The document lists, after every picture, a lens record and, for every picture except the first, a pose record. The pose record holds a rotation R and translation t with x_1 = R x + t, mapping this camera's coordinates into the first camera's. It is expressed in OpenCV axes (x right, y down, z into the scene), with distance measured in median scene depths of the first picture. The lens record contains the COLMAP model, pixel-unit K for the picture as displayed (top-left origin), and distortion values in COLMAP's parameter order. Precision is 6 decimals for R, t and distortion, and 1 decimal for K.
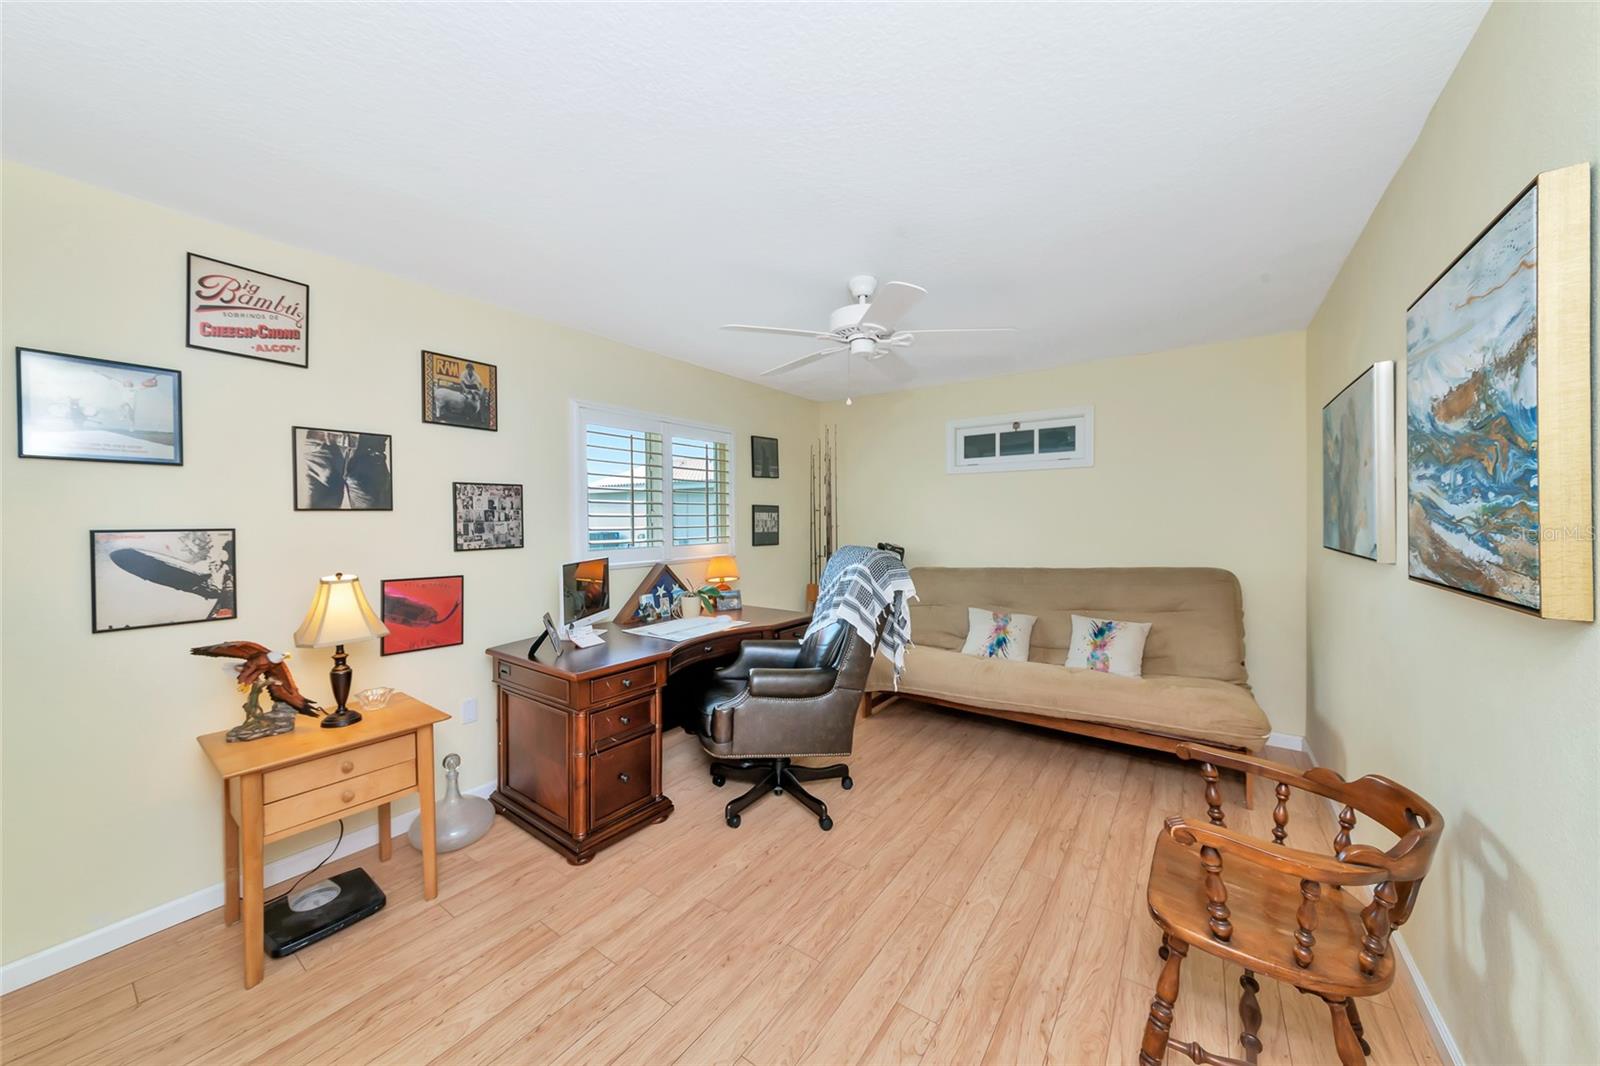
lens RADIAL K [[566.1, 0, 799.3], [0, 566.1, 518.5], [0, 0, 1]] dist [-0.000993, -0.011061]
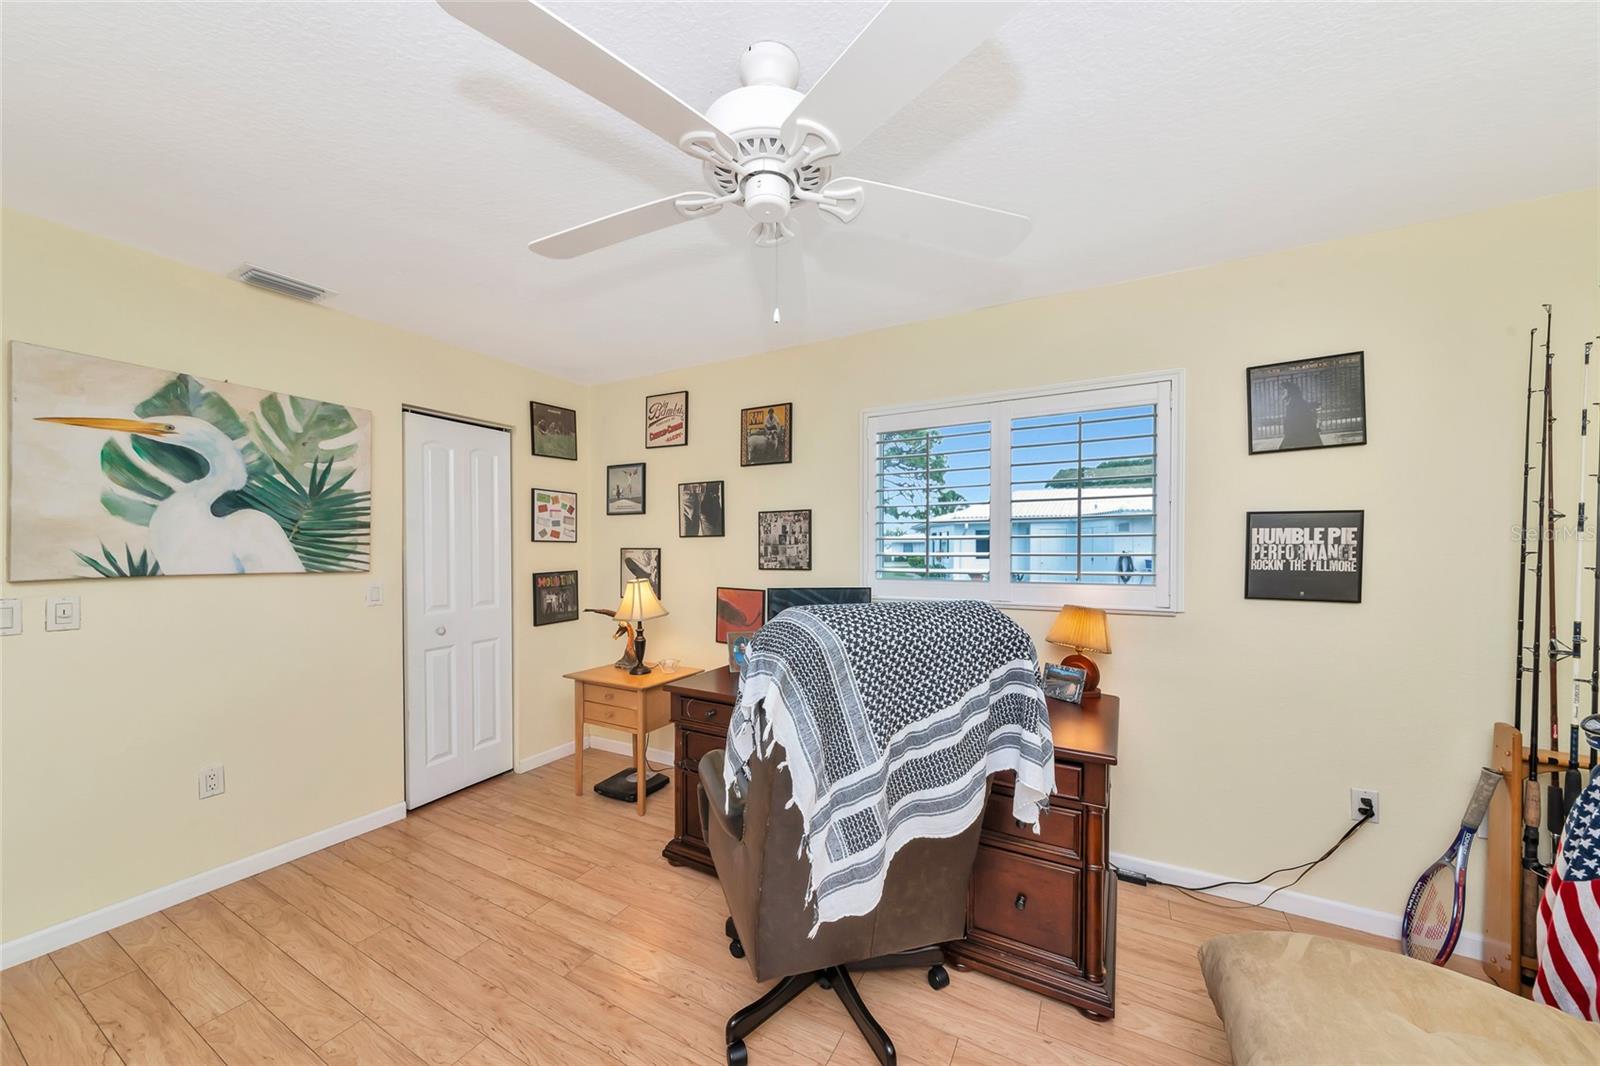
lens RADIAL K [[569.5, 0, 794.3], [0, 569.5, 552.0], [0, 0, 1]] dist [-0.005567, 0.003115]
pose [[0.100003, 0.011347, -0.994922, 0.599627], [-0.000577, 0.999935, 0.011346, 0.007005], [0.994987, -0.000560, 0.100003, 0.951903]]
